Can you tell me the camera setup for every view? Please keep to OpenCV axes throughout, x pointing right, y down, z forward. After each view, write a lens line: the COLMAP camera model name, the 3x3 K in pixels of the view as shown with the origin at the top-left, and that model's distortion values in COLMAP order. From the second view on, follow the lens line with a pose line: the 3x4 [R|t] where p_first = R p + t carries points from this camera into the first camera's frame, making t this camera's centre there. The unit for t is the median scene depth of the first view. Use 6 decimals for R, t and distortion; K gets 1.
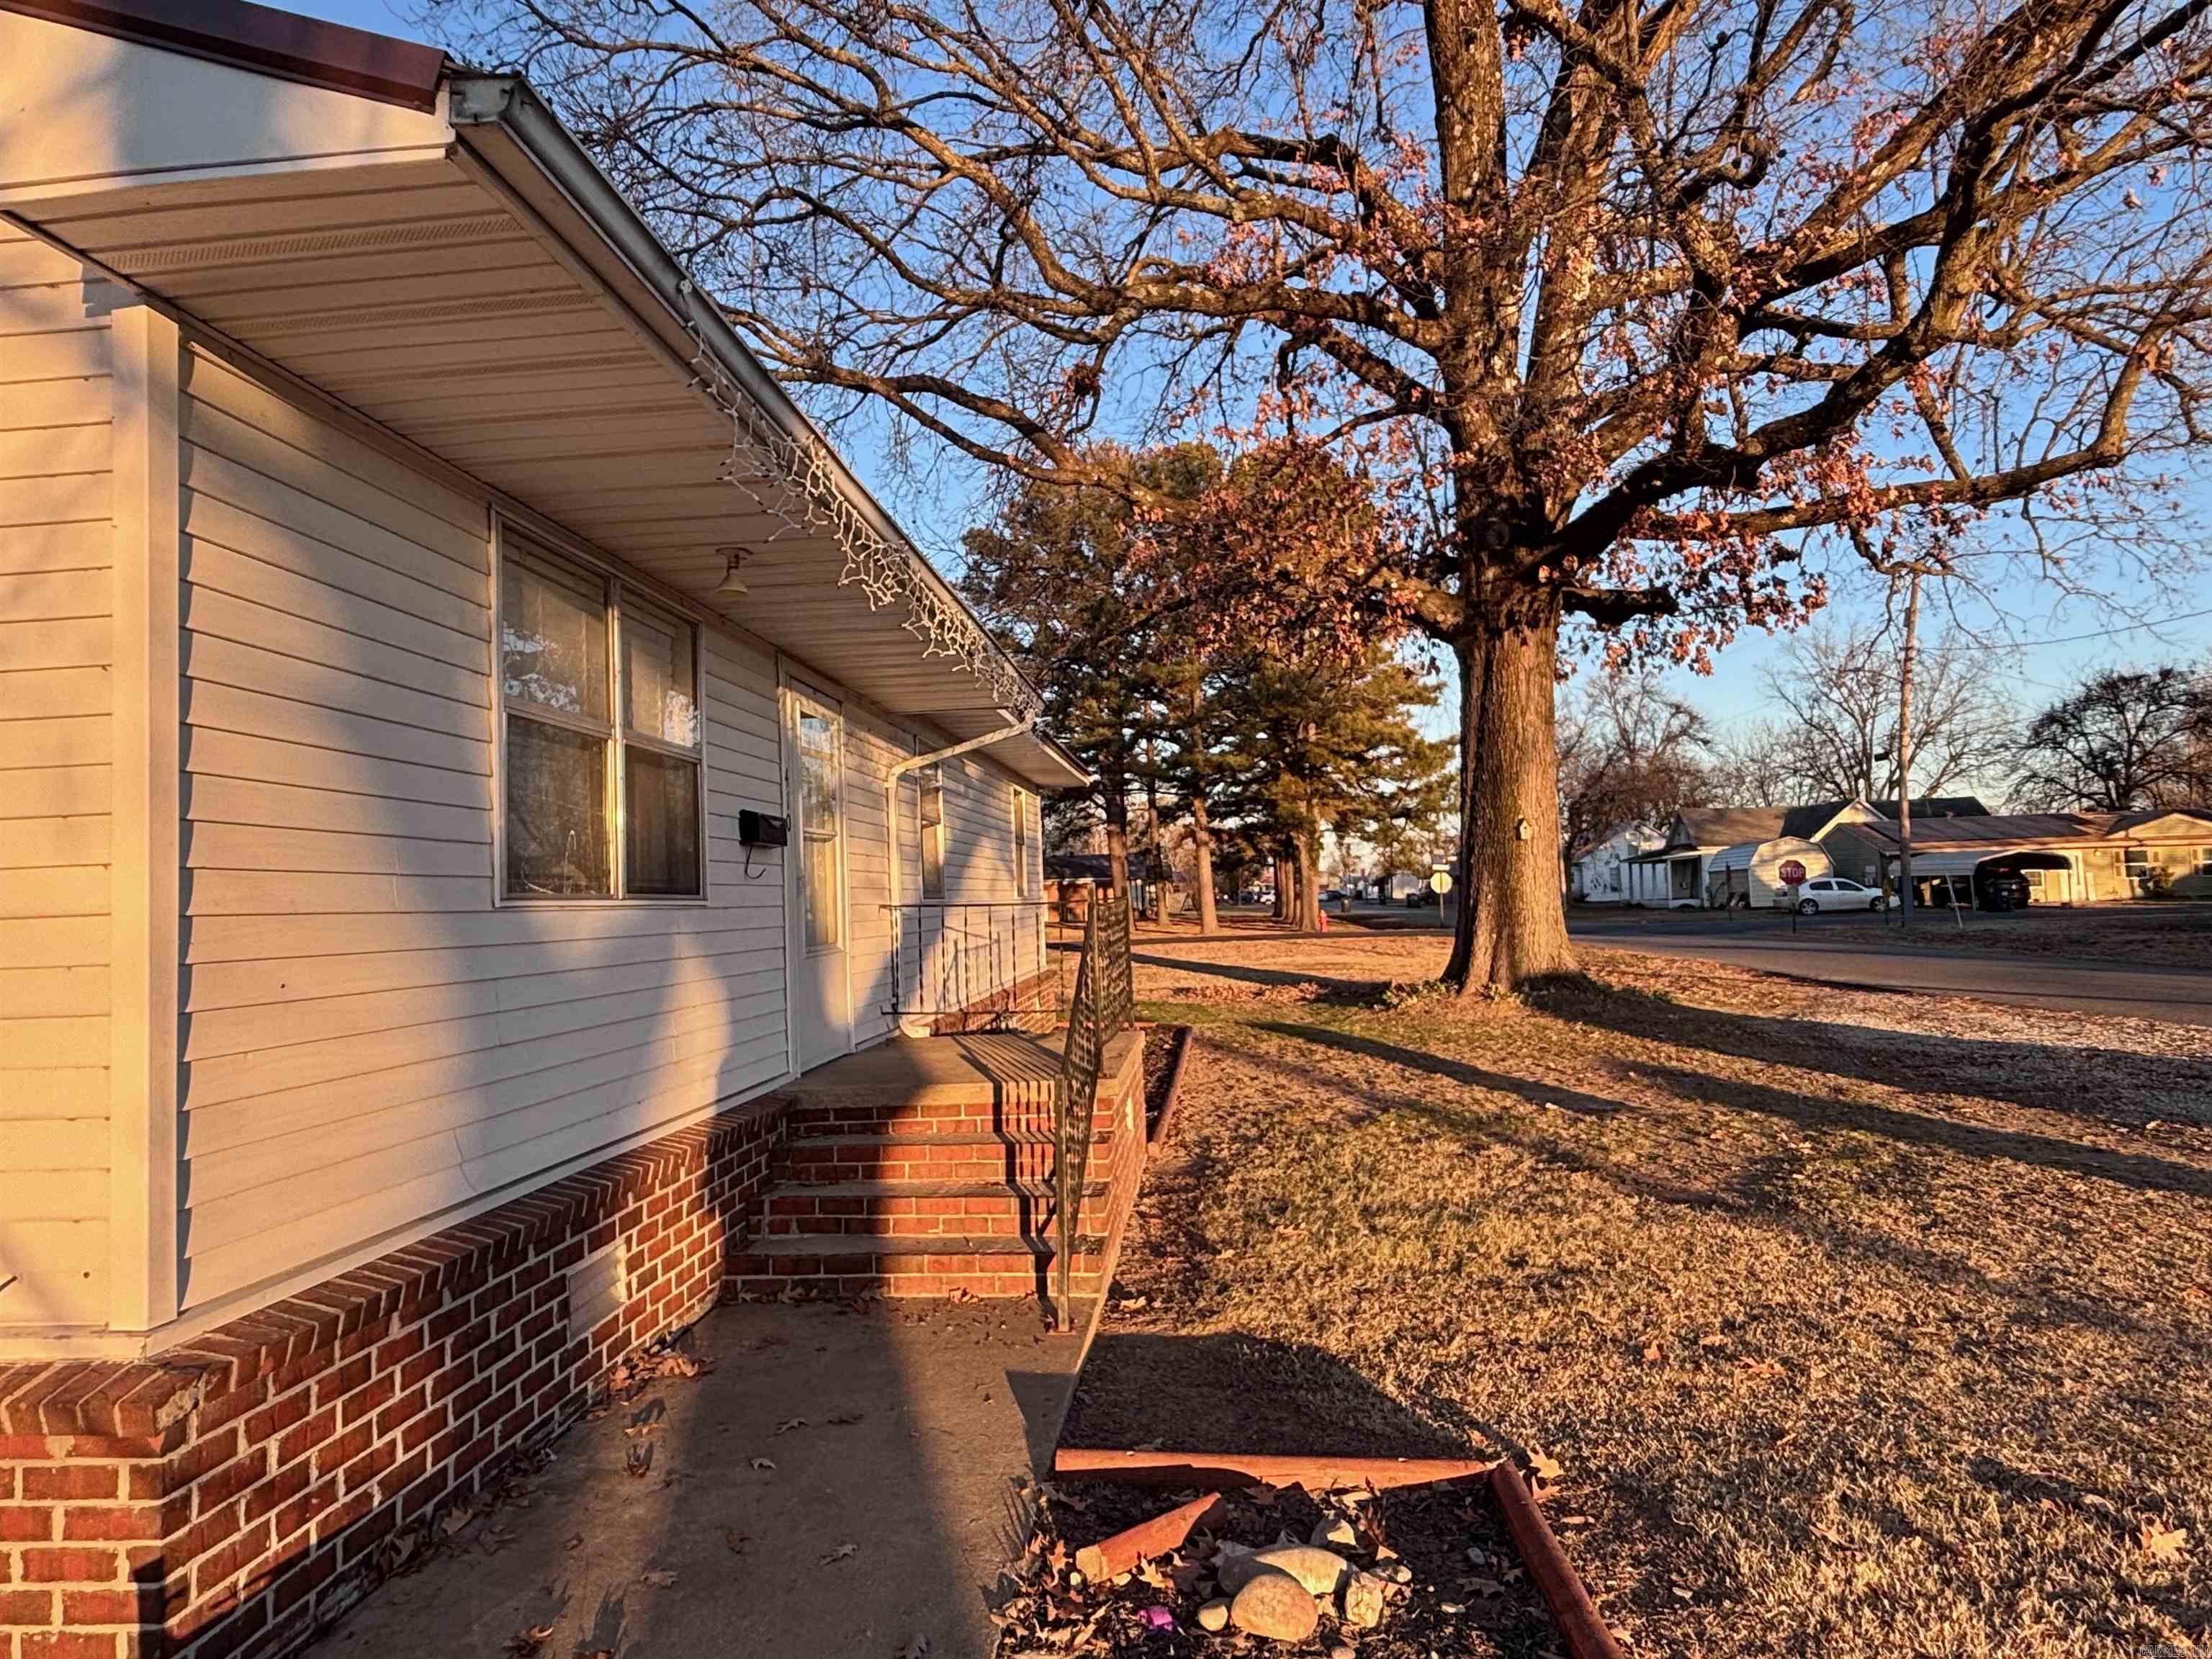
lens RADIAL K [[1284.2, 0, 1106.0], [0, 1284.2, 829.5], [0, 0, 1]] dist [0.037670, -0.045871]
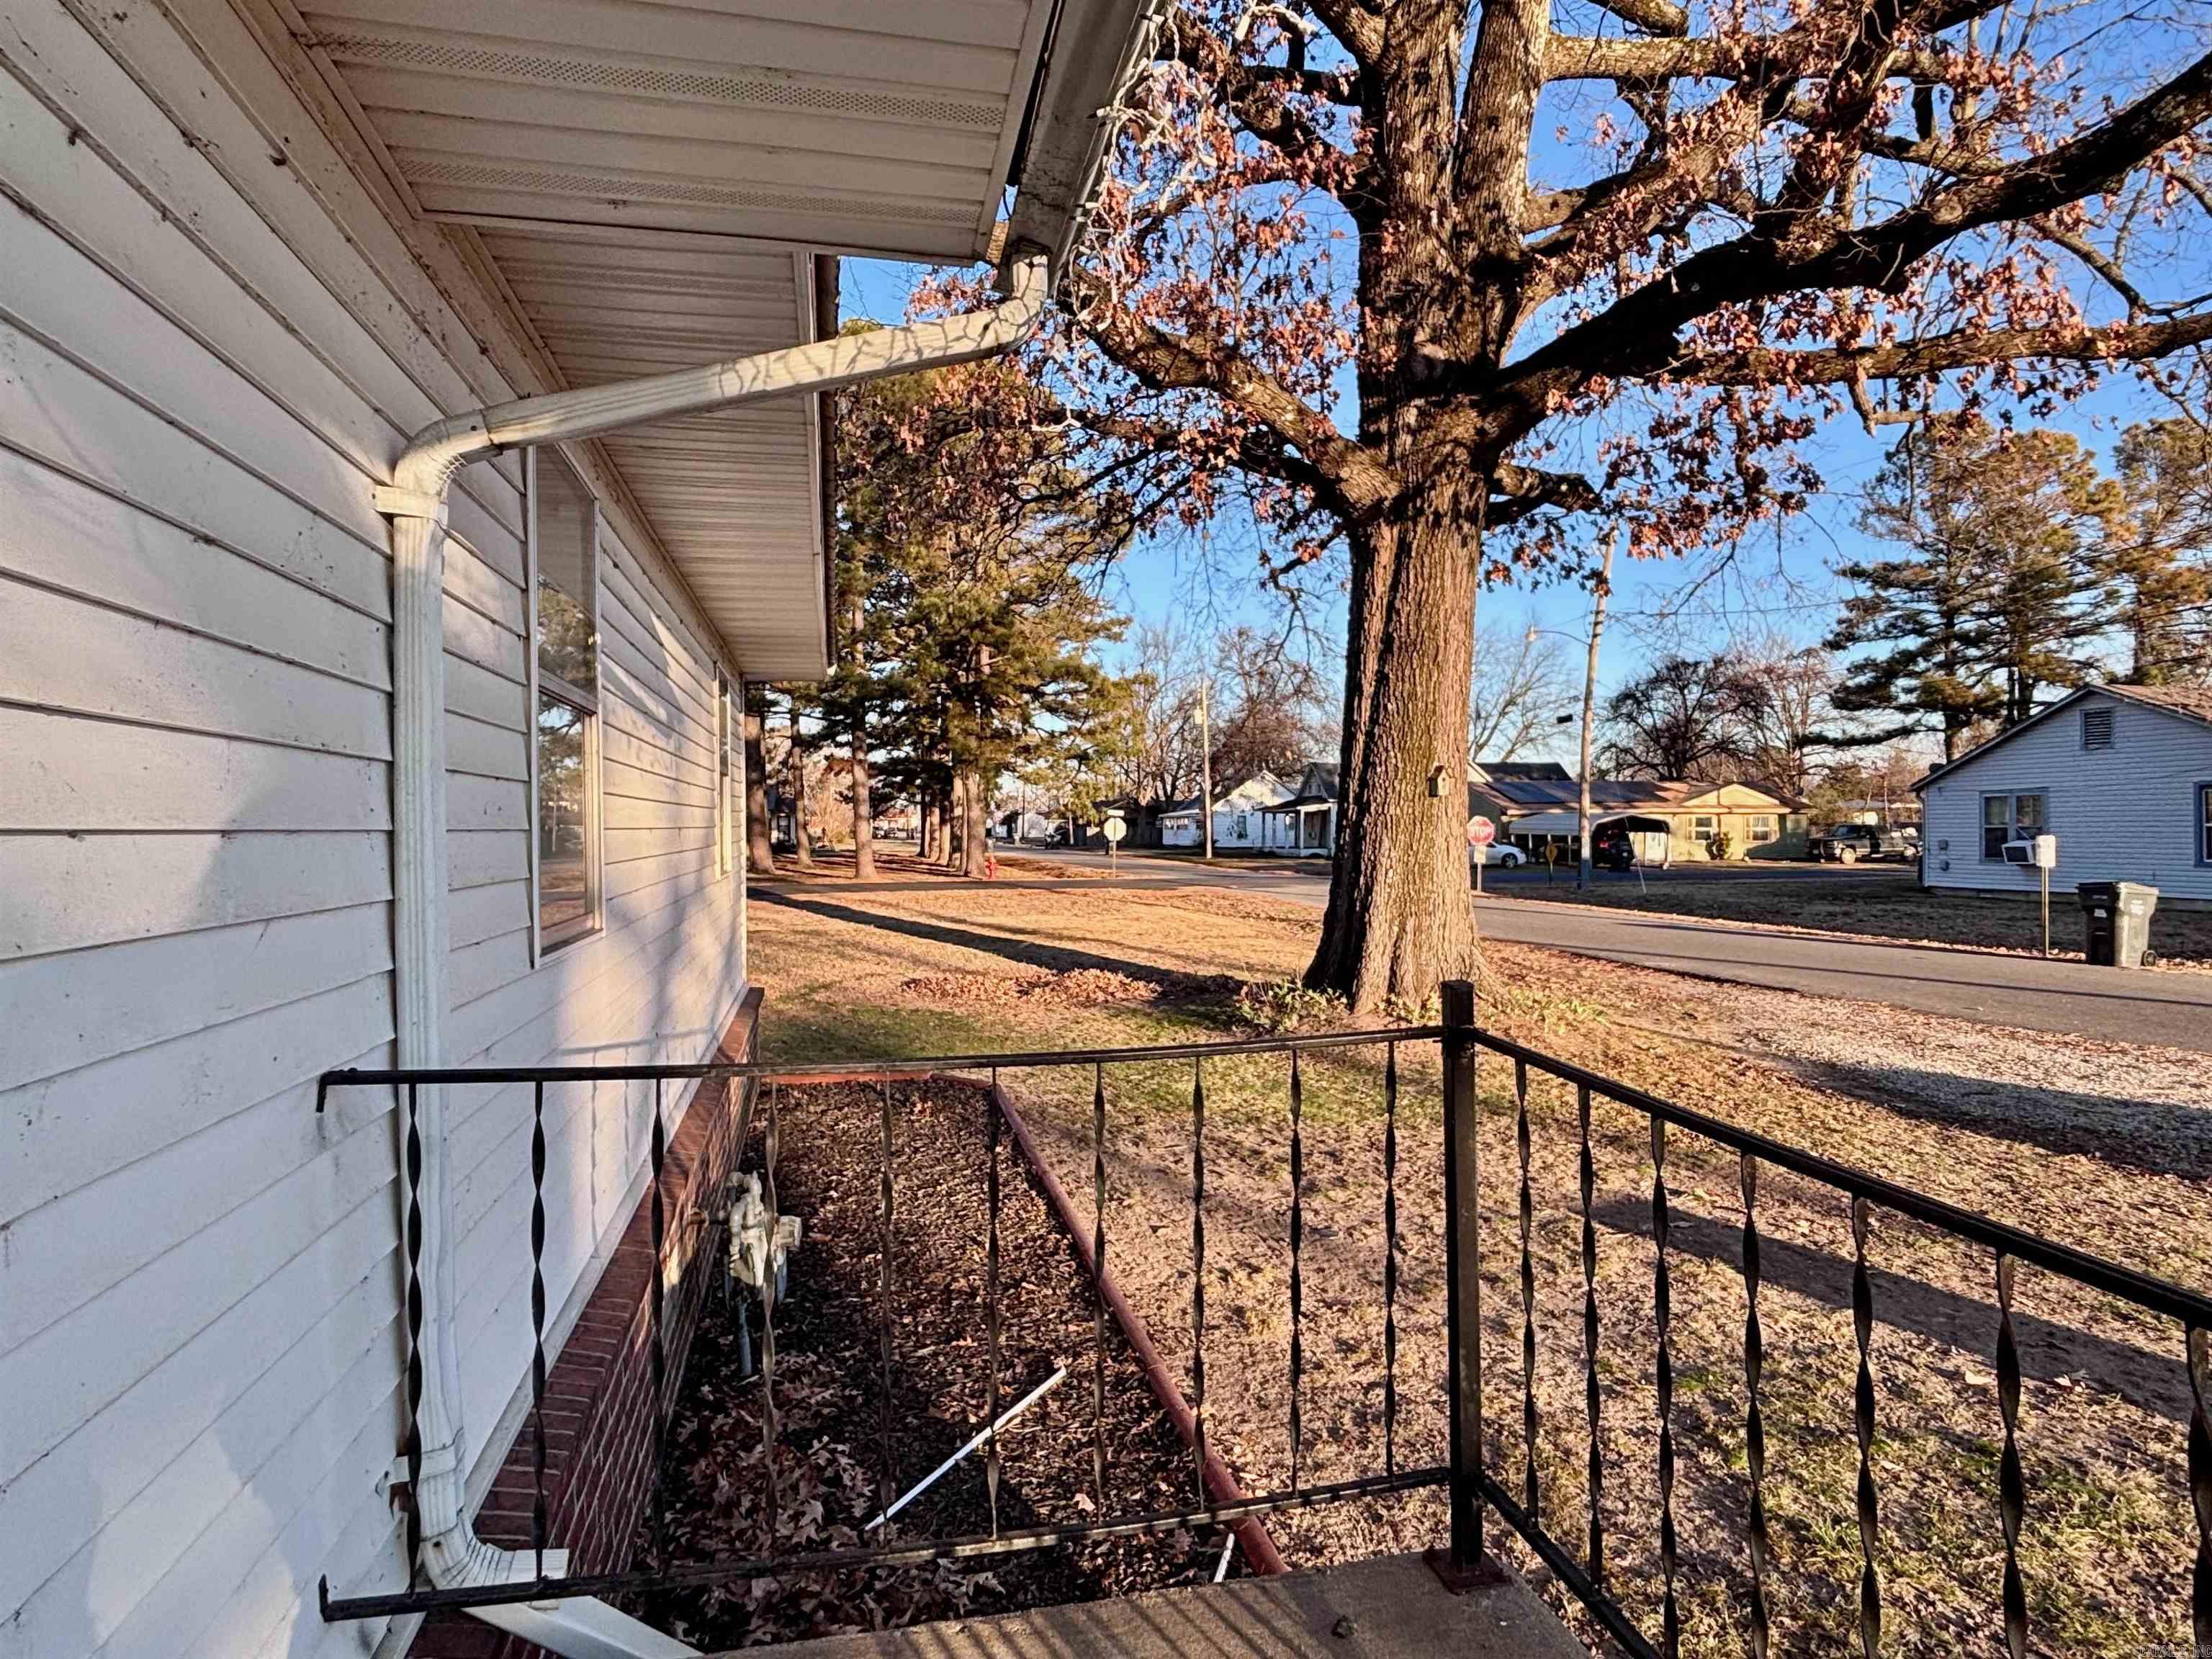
lens RADIAL K [[1251.5, 0, 1106.0], [0, 1251.5, 829.5], [0, 0, 1]] dist [0.002464, 0.000177]
pose [[0.954899, 0.027576, 0.295648, -0.125034], [-0.042591, 0.998103, 0.044465, 0.007104], [-0.293861, -0.055051, 0.954262, 0.802139]]
